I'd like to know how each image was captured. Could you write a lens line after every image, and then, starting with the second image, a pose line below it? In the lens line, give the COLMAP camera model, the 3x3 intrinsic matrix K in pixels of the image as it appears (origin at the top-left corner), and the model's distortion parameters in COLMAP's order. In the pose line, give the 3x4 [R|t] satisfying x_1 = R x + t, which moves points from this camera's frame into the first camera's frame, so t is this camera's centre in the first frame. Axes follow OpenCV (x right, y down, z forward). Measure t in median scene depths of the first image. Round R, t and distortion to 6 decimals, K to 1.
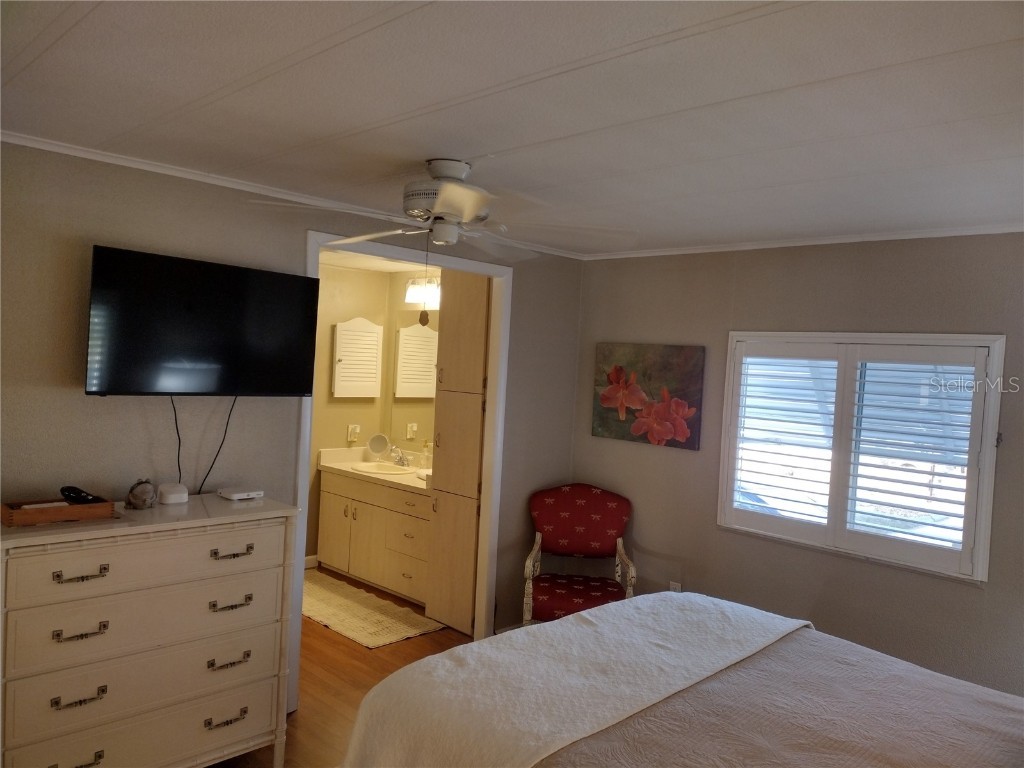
lens RADIAL K [[766.3, 0, 512.0], [0, 766.3, 384.0], [0, 0, 1]] dist [0.095795, -0.124783]
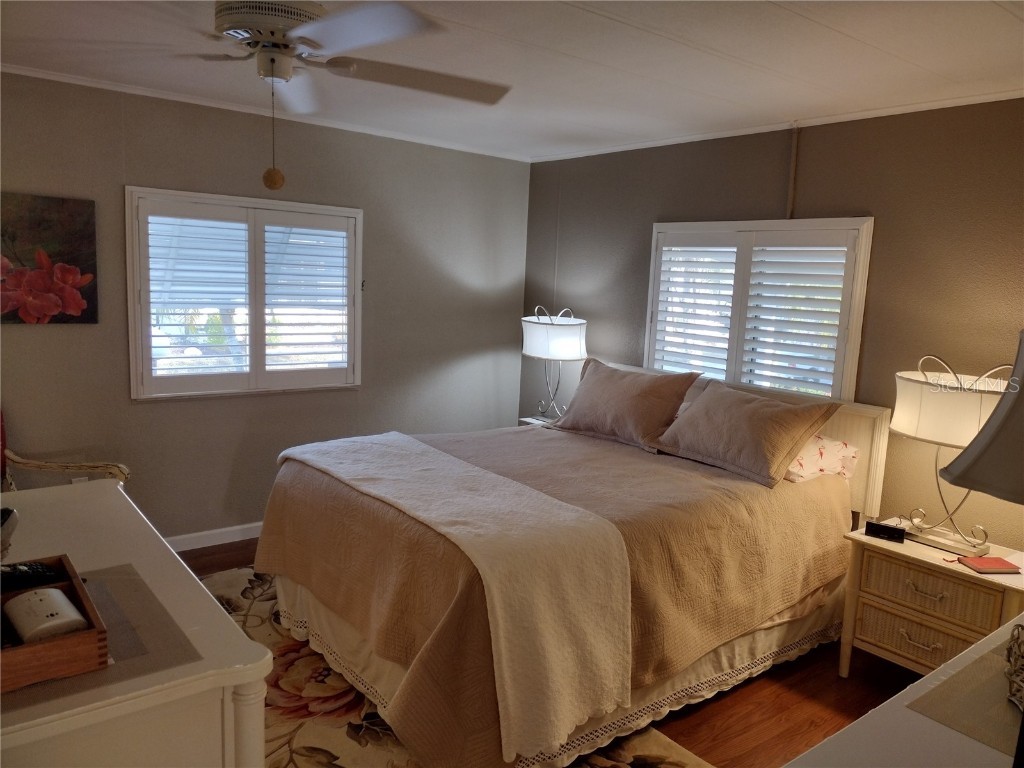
lens RADIAL K [[766.3, 0, 512.0], [0, 766.3, 384.0], [0, 0, 1]] dist [0.095795, -0.124783]
pose [[0.133079, -0.197222, 0.971284, -0.577220], [-0.008318, 0.979744, 0.200080, -0.026883], [-0.991071, -0.034706, 0.128742, 0.427839]]
